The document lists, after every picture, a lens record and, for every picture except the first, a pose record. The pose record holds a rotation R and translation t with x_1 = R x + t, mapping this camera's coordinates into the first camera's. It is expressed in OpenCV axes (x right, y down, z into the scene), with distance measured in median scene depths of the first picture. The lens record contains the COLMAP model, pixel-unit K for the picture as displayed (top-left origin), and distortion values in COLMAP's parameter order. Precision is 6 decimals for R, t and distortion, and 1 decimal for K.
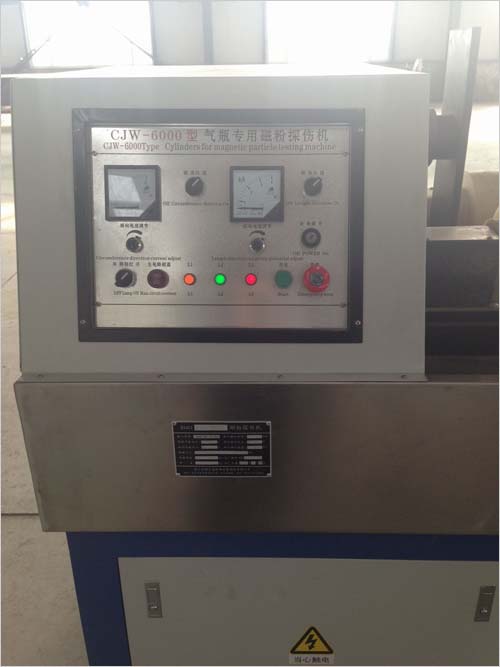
lens RADIAL K [[605.1, 0, 251.2], [0, 605.1, 332.7], [0, 0, 1]] dist [0.156519, -0.291779]
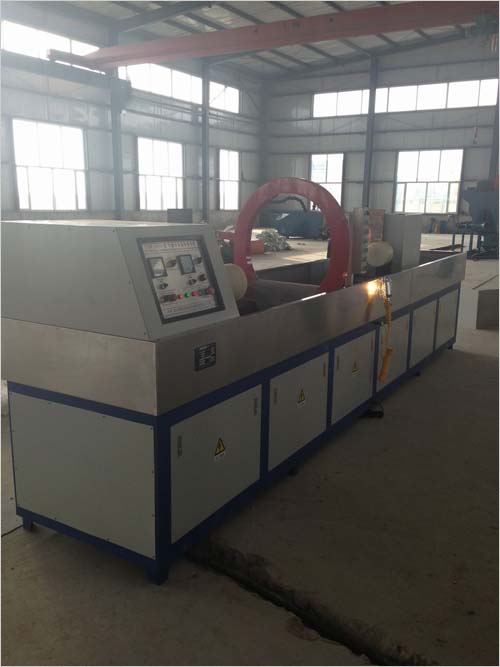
lens RADIAL K [[605.1, 0, 251.2], [0, 605.1, 332.7], [0, 0, 1]] dist [0.156519, -0.291779]
pose [[0.505739, -0.164837, 0.846792, -2.199588], [0.341991, 0.939460, -0.021376, 0.221886], [-0.792004, 0.300406, 0.531495, -0.600490]]
